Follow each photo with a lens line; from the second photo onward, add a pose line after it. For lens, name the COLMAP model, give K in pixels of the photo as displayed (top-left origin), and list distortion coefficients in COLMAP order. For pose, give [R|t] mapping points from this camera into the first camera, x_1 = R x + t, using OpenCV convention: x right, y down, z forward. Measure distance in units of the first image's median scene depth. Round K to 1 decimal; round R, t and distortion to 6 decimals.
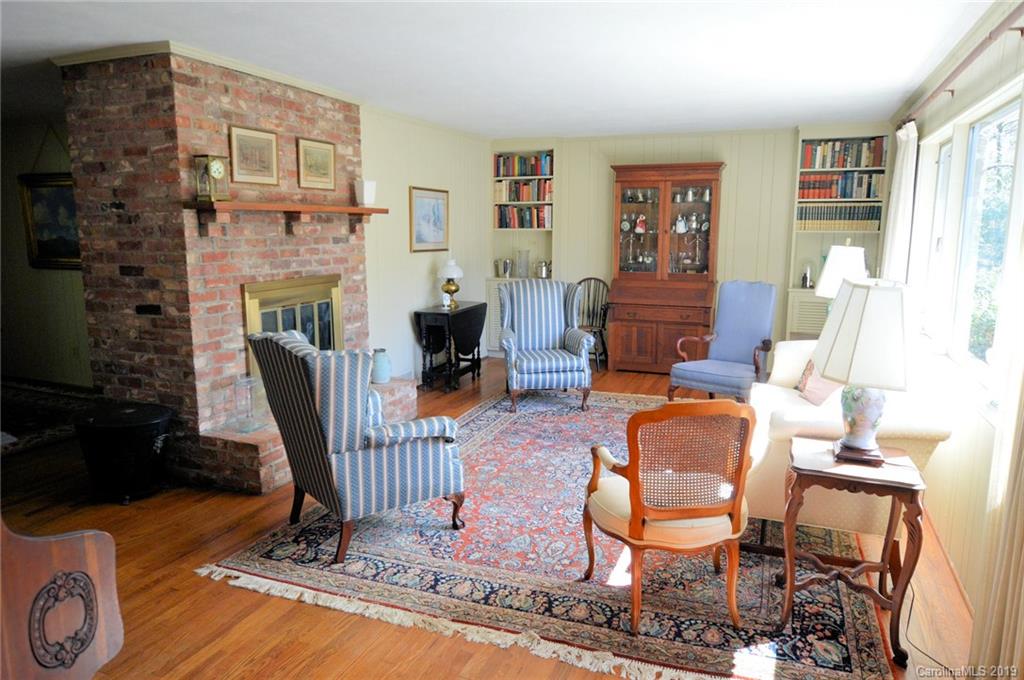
lens RADIAL K [[684.5, 0, 512.0], [0, 684.5, 340.0], [0, 0, 1]] dist [-0.001834, 0.001223]
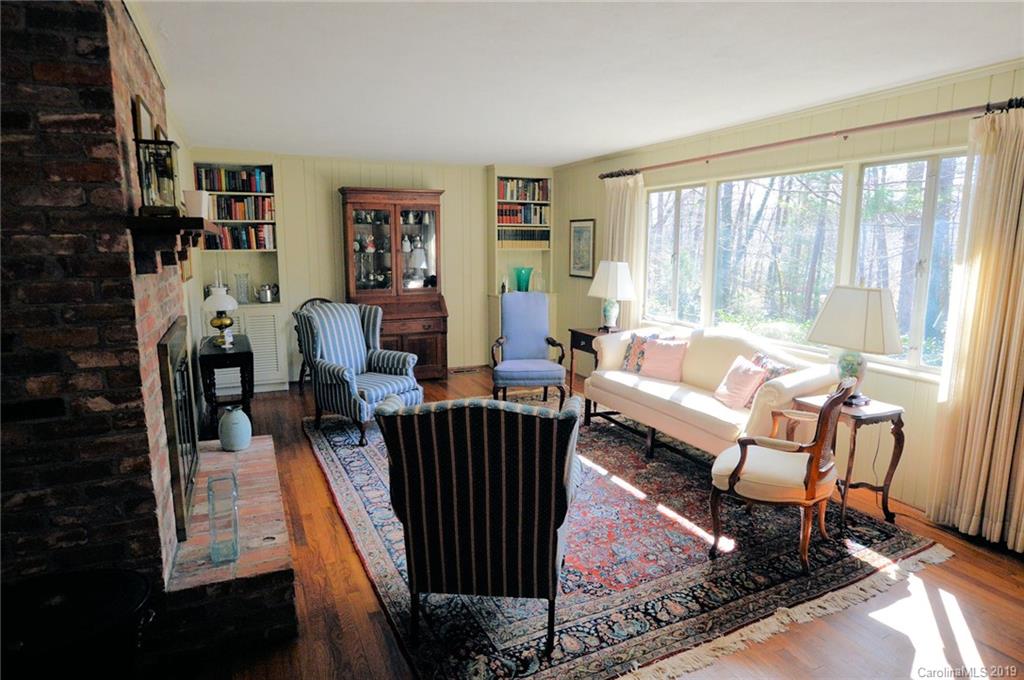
lens RADIAL K [[592.5, 0, 512.0], [0, 592.5, 340.0], [0, 0, 1]] dist [-0.009392, -0.000973]
pose [[0.688573, -0.121184, 0.714970, -0.586847], [0.121717, 0.991264, 0.050792, -0.076343], [-0.714879, 0.052050, 0.697308, 0.385799]]
